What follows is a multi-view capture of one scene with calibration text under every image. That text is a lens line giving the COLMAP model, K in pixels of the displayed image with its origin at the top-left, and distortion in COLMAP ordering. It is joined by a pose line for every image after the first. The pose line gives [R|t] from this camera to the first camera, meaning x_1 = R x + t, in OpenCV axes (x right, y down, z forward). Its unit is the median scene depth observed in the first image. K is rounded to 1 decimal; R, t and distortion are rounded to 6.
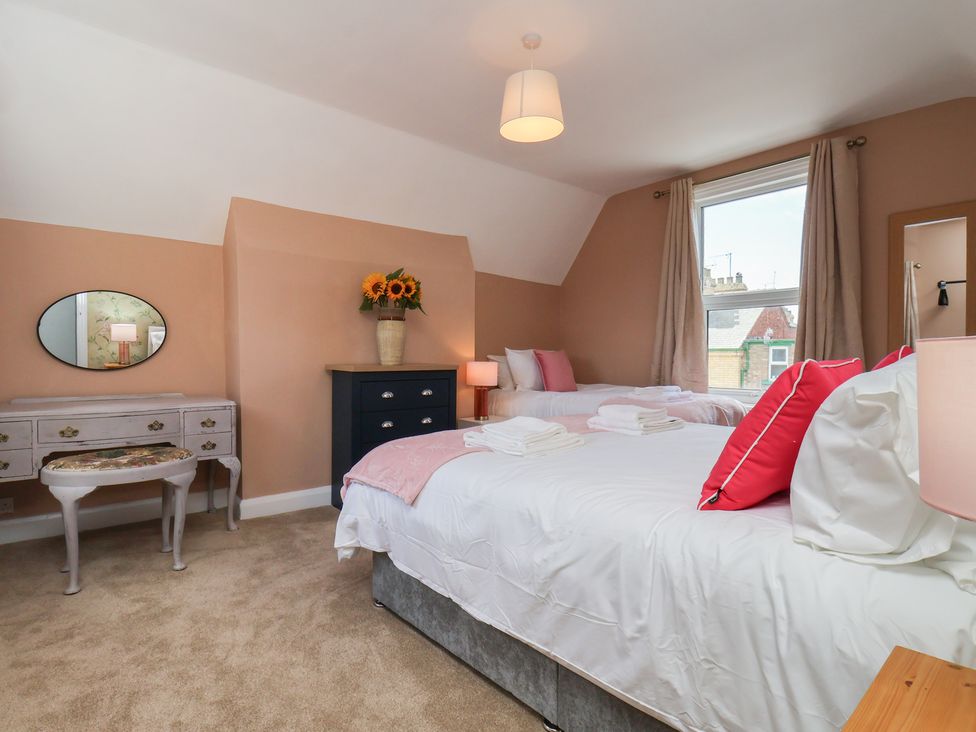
lens RADIAL K [[533.0, 0, 488.0], [0, 533.0, 366.0], [0, 0, 1]] dist [-0.001588, -0.001161]
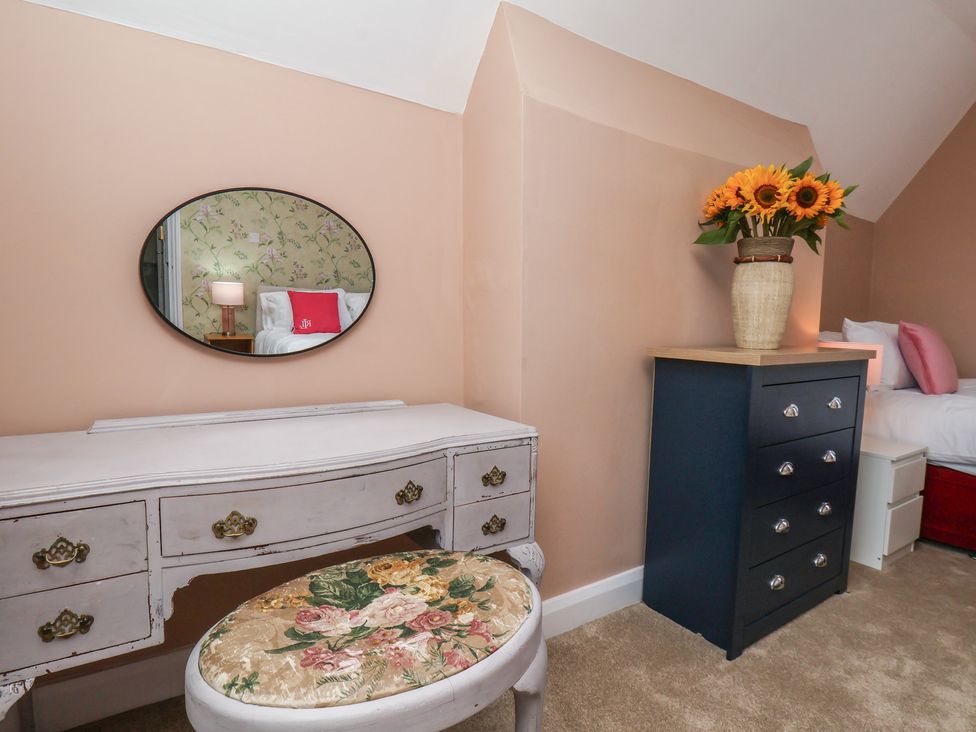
lens RADIAL K [[556.5, 0, 504.4], [0, 556.5, 381.6], [0, 0, 1]] dist [0.012920, -0.000675]
pose [[0.995385, 0.020604, -0.093721, -0.389833], [-0.013144, 0.996746, 0.079529, -0.011208], [0.095055, -0.077930, 0.992417, 0.436462]]
